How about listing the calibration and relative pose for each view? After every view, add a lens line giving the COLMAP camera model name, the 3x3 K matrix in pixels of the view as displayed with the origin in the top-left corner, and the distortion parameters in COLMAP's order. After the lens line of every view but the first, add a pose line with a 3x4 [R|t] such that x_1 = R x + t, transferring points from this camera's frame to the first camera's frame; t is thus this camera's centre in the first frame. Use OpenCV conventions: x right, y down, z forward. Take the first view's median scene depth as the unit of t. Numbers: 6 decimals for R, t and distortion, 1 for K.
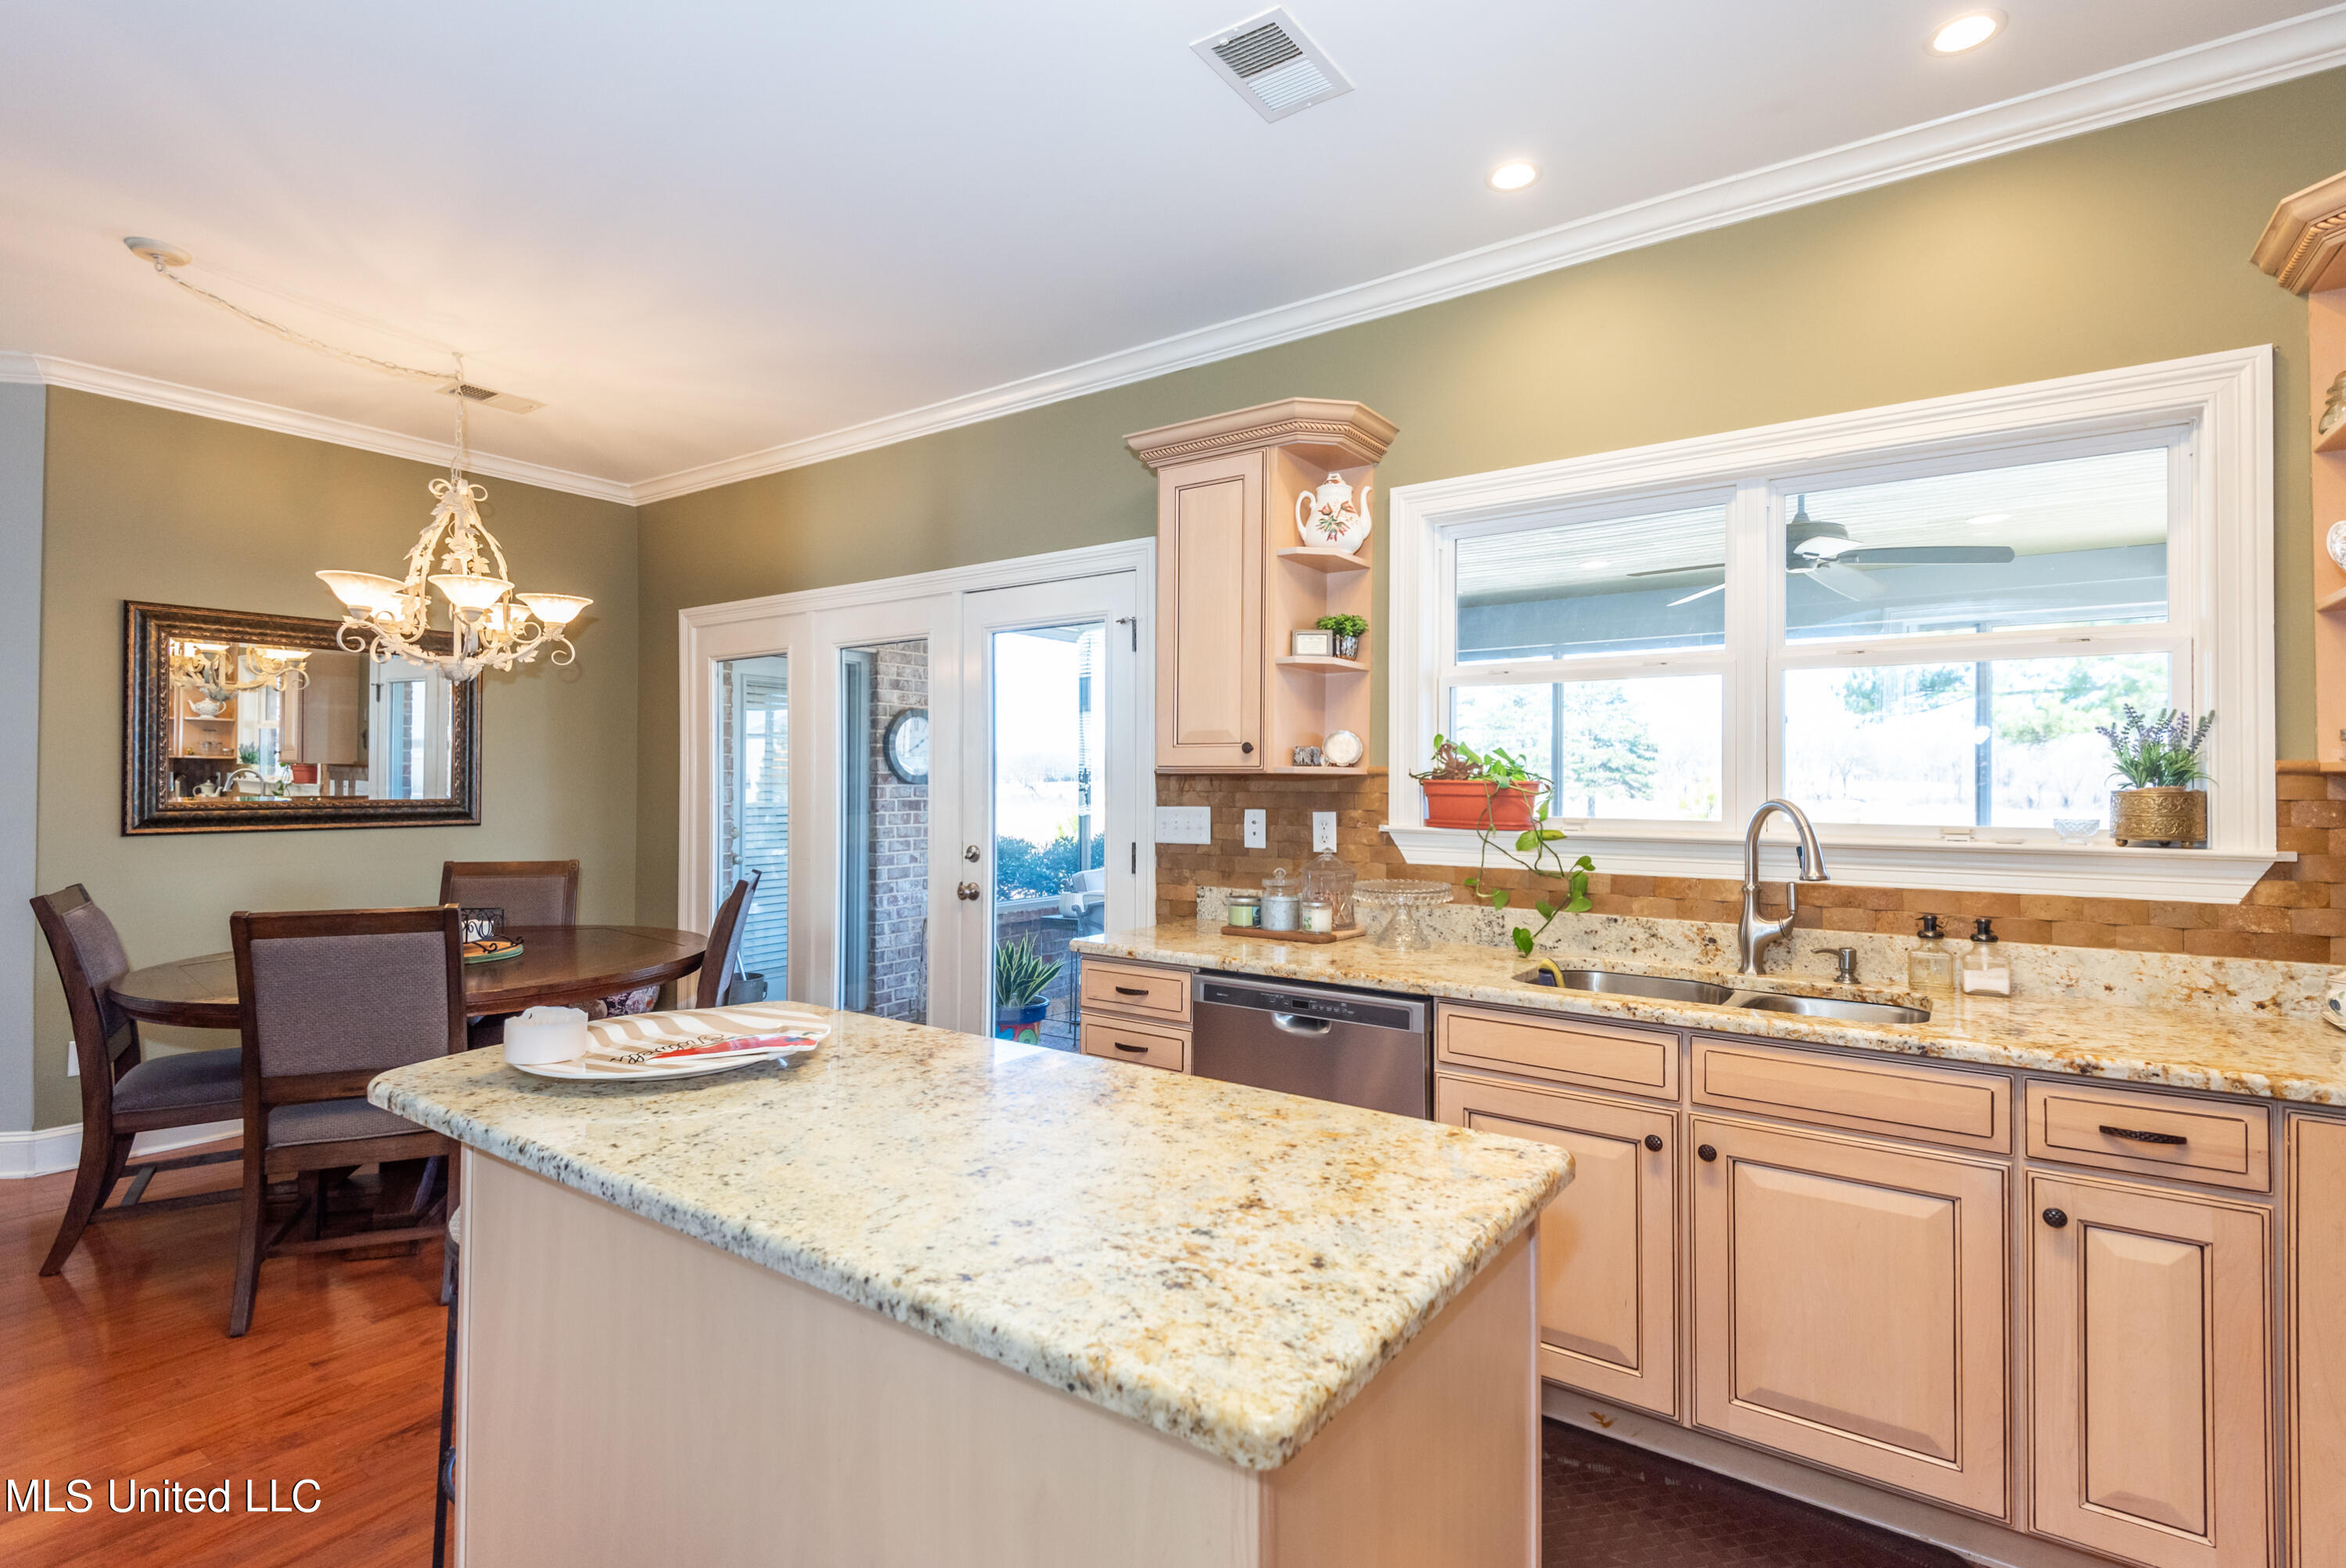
lens RADIAL K [[1086.6, 0, 1173.0], [0, 1086.6, 784.0], [0, 0, 1]] dist [0.015373, -0.000278]
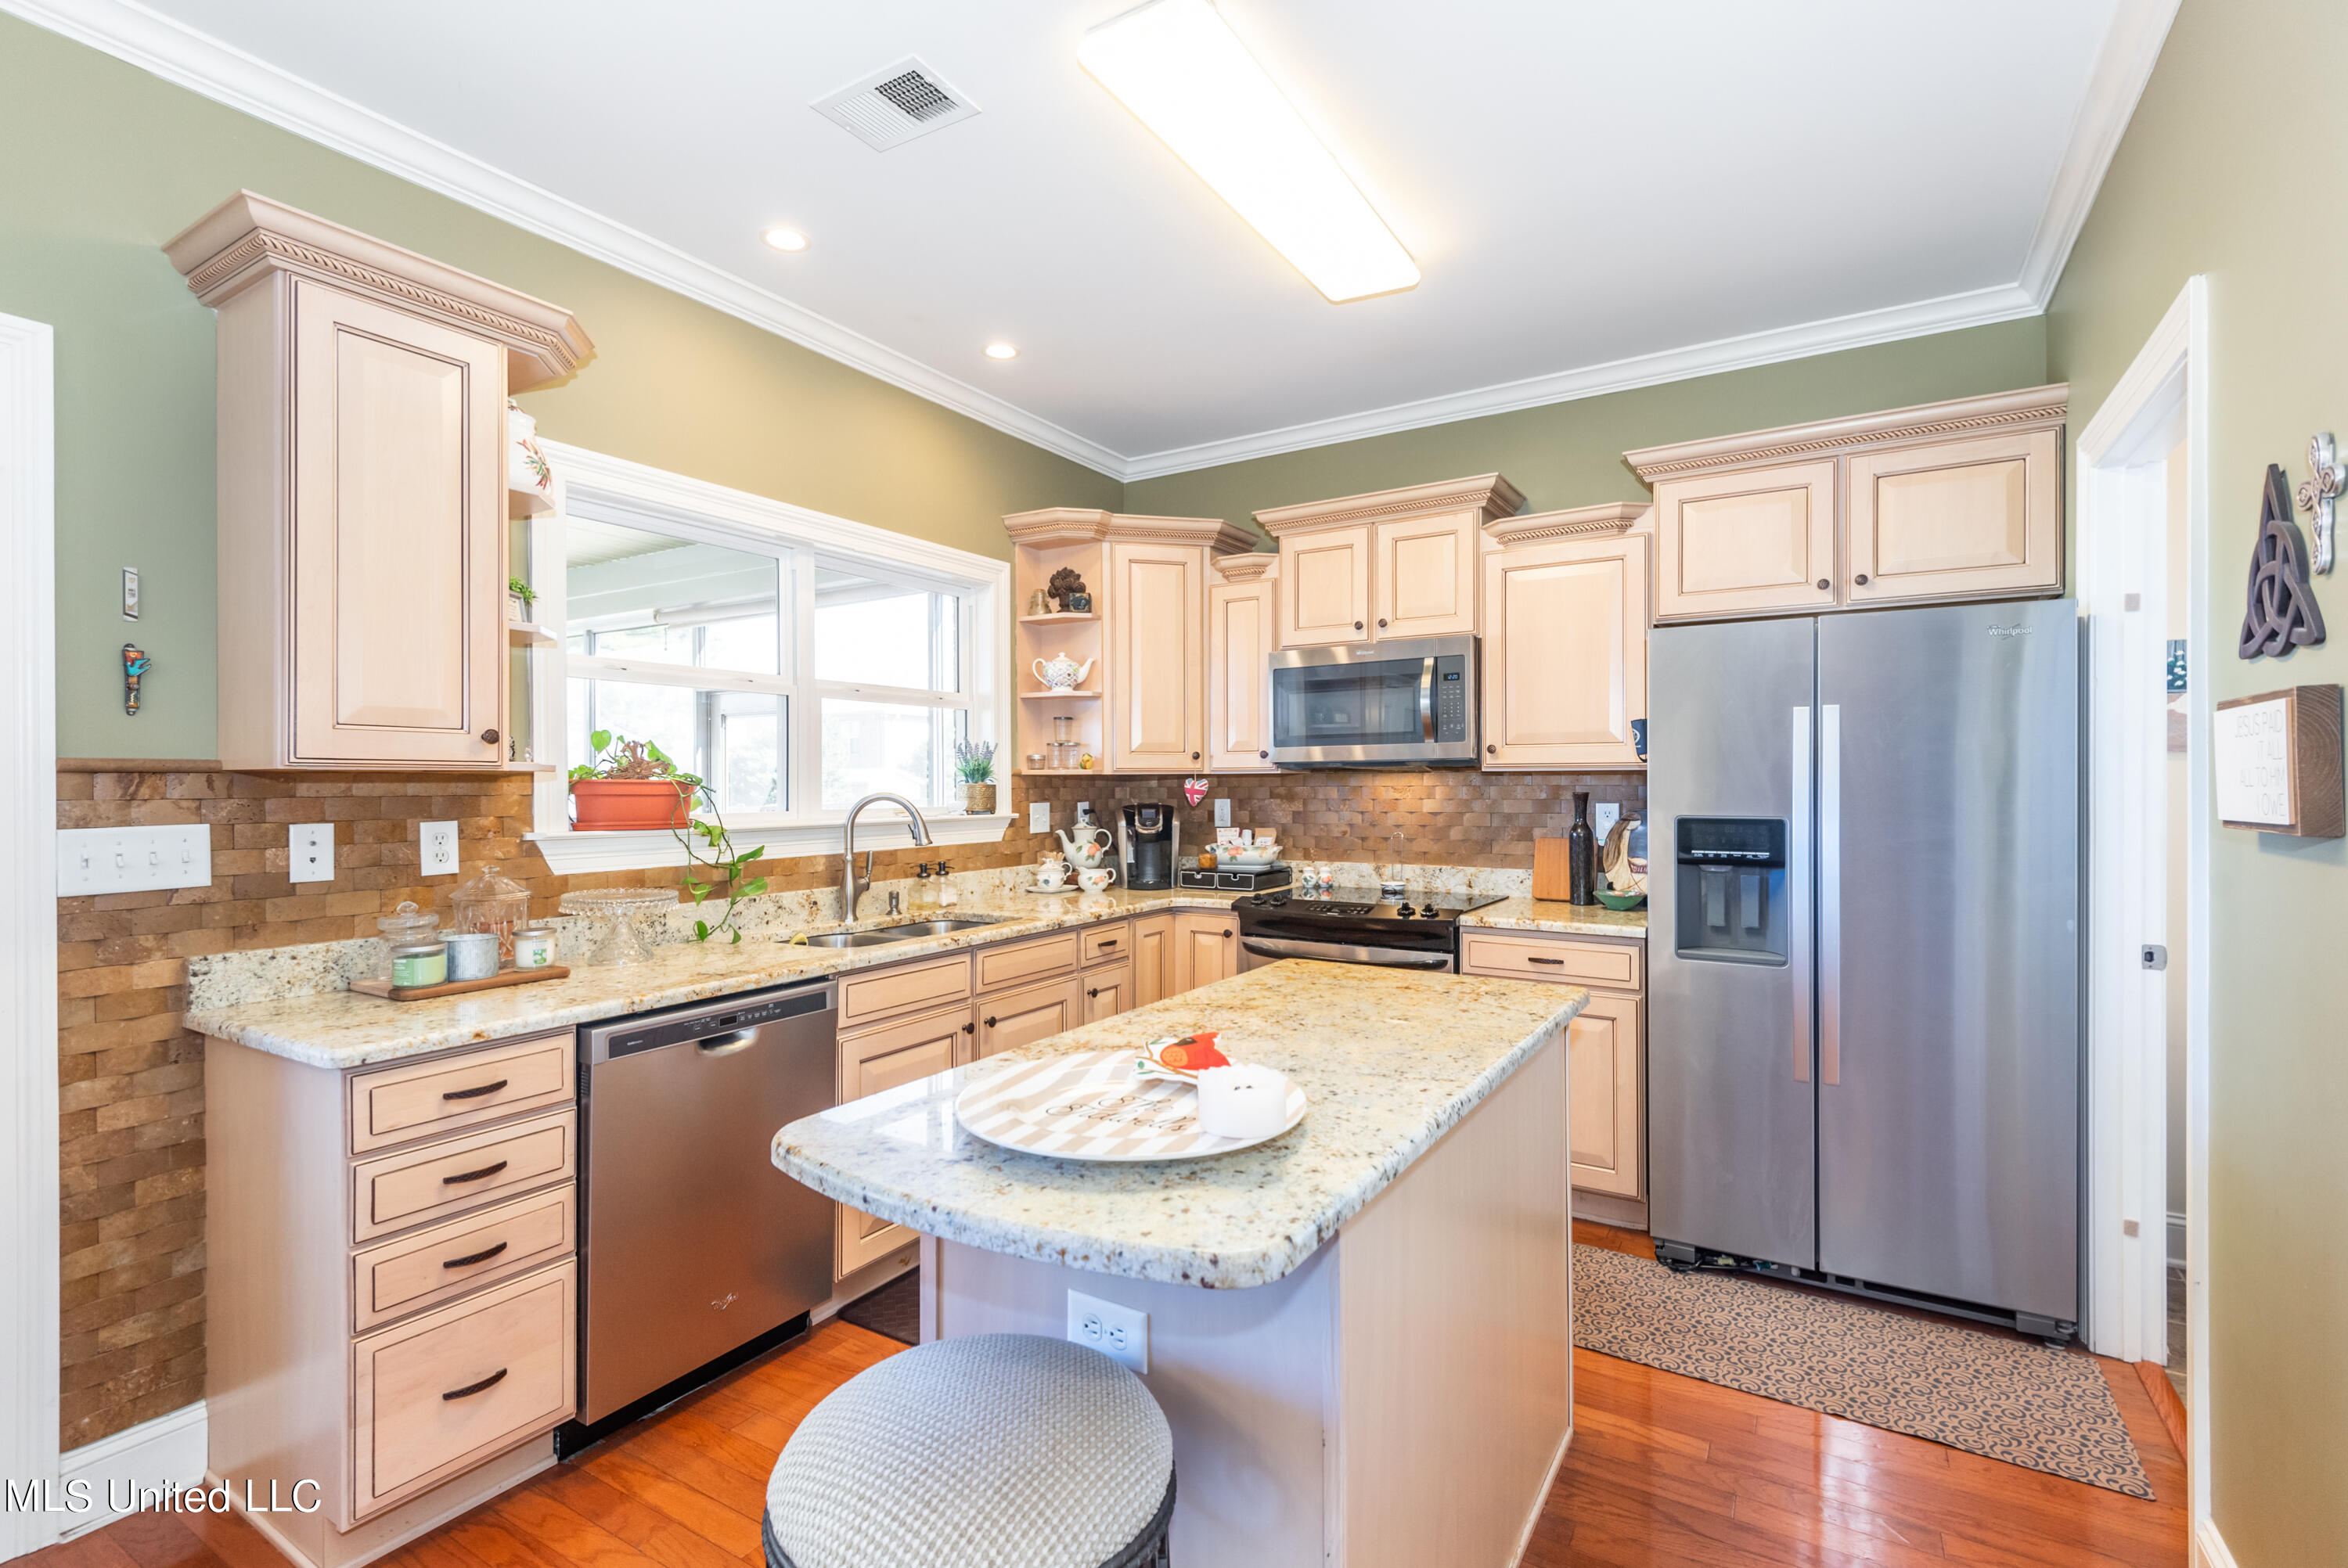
lens RADIAL K [[1078.6, 0, 1169.8], [0, 1078.6, 782.0], [0, 0, 1]] dist [0.040842, -0.020176]
pose [[-0.064350, -0.005024, 0.997915, -0.689406], [0.003546, 0.999980, 0.005263, -0.004324], [-0.997921, 0.003877, -0.064331, 0.564193]]
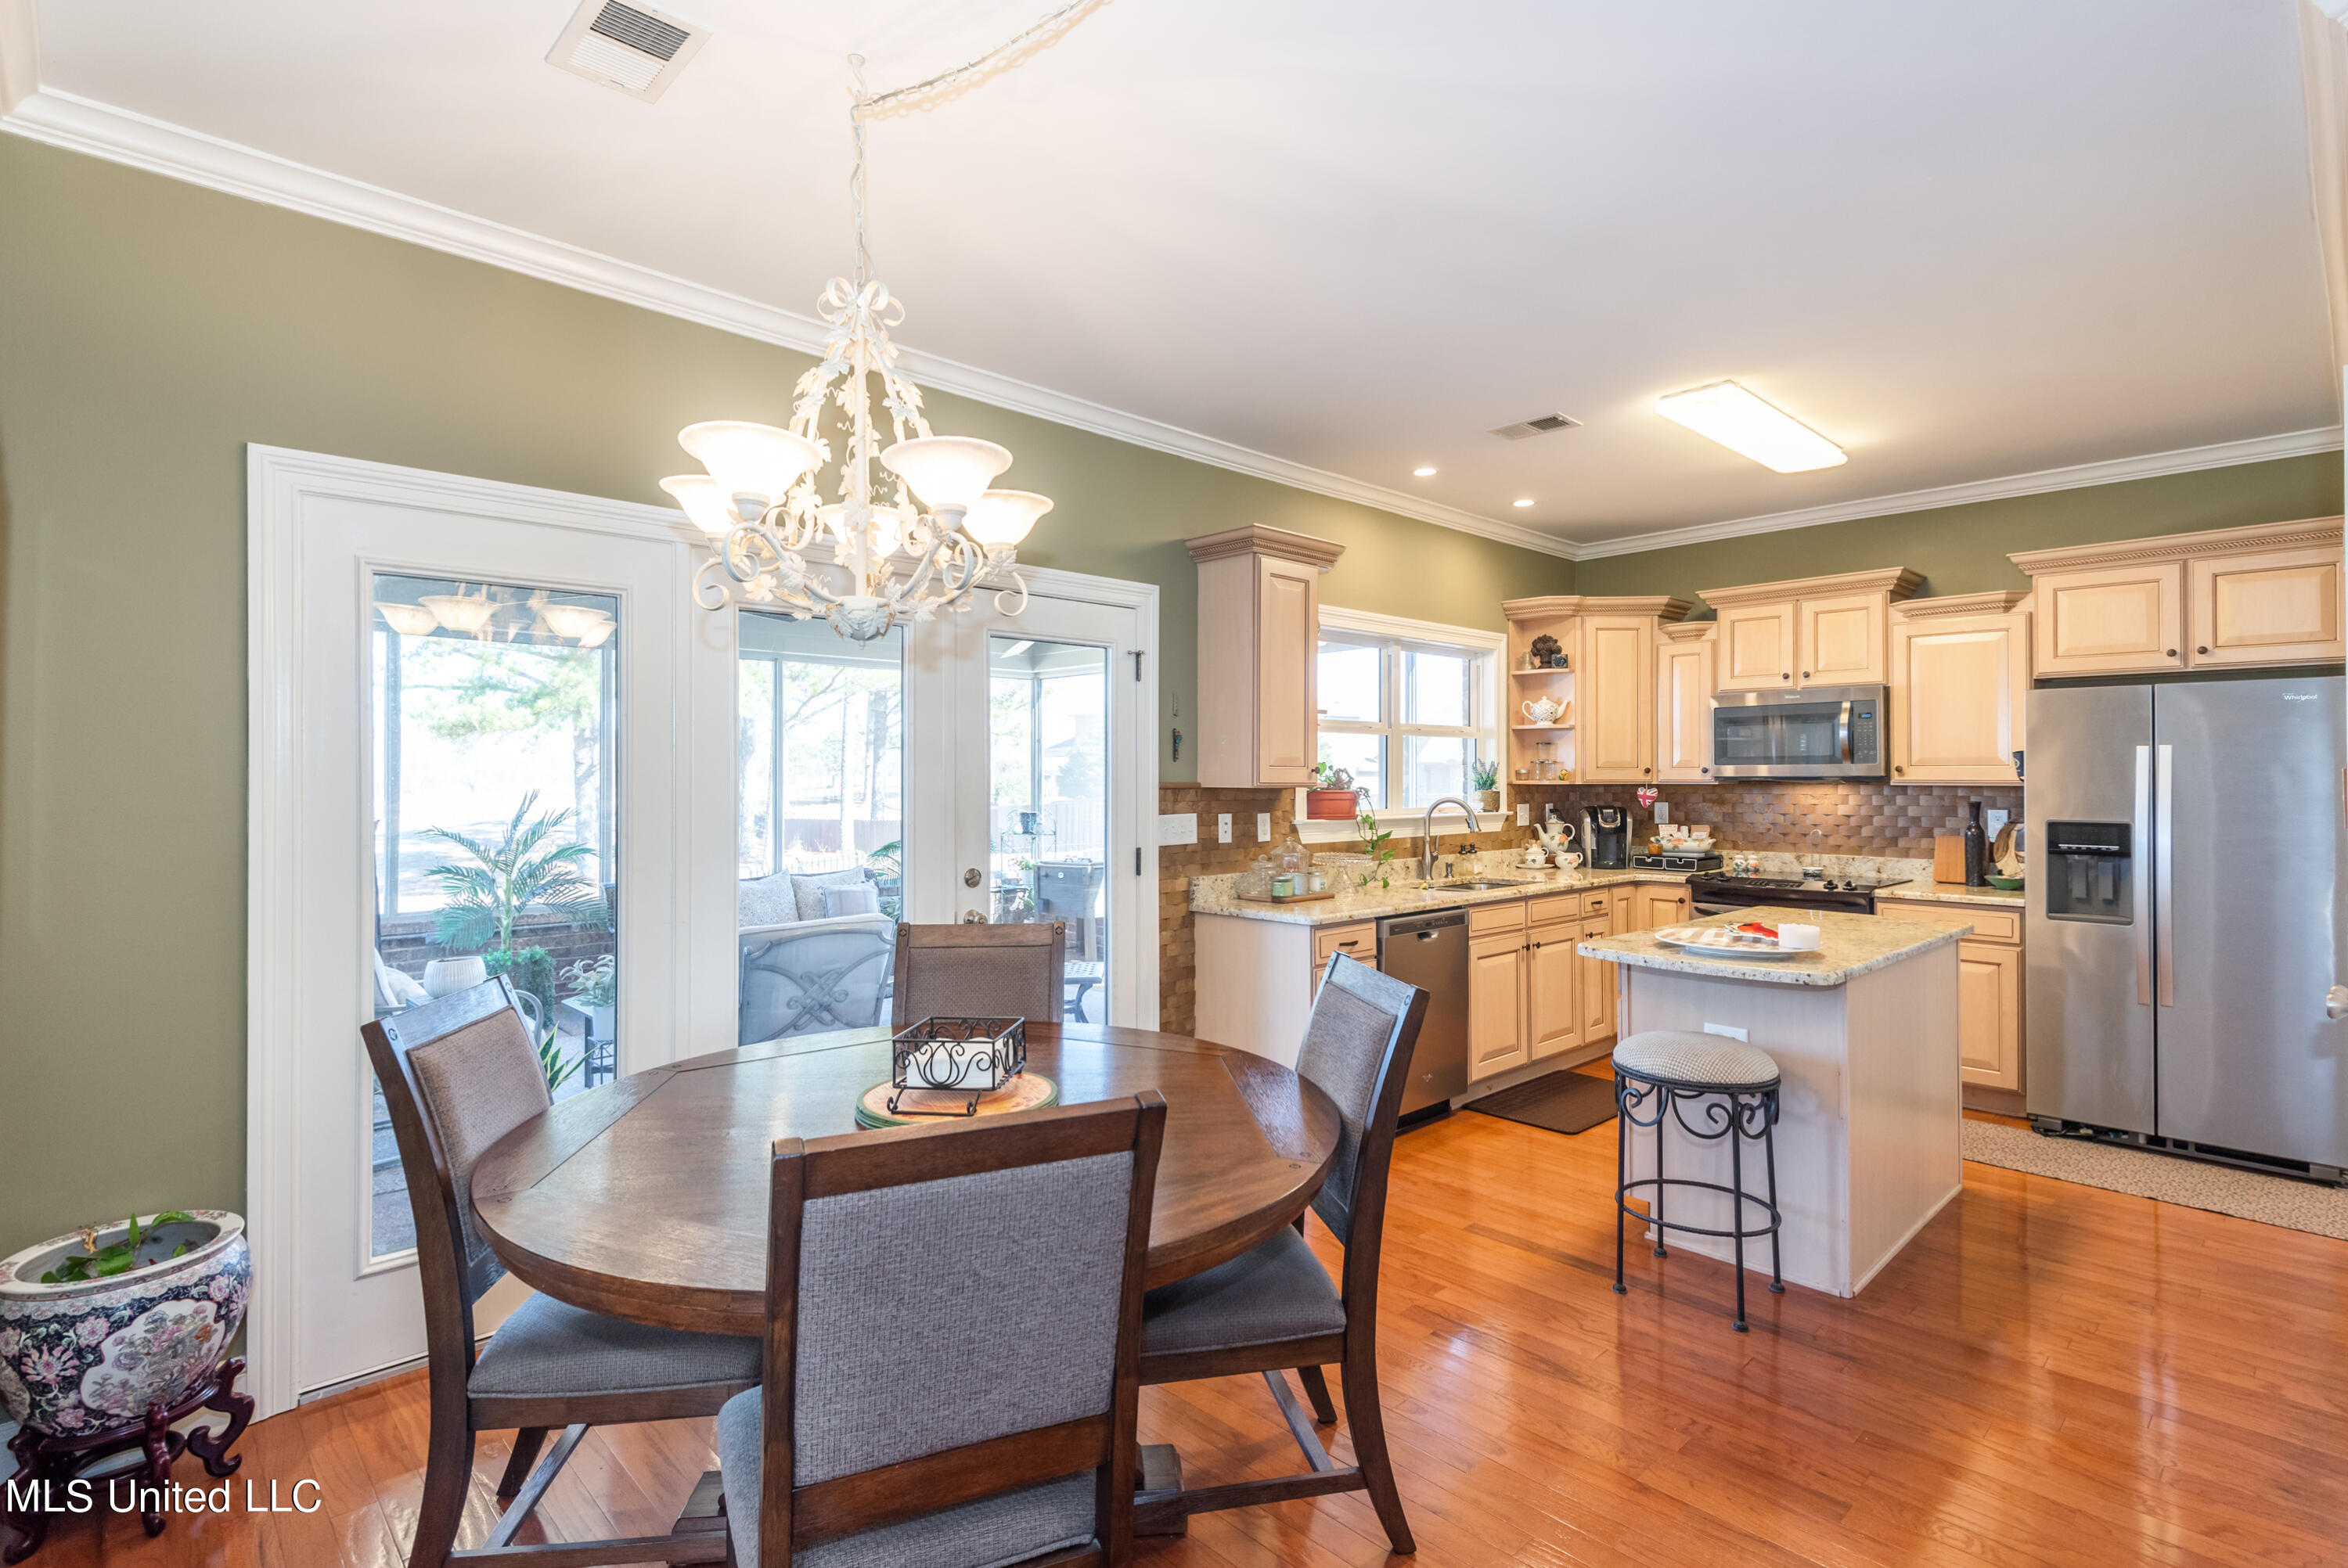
lens RADIAL K [[1136.1, 0, 1165.9], [0, 1136.1, 761.2], [0, 0, 1]] dist [0.028997, -0.023290]
pose [[0.198096, 0.006871, 0.980159, -1.418324], [0.000878, 0.999974, -0.007188, -0.033625], [-0.980182, 0.002284, 0.198085, 0.868853]]
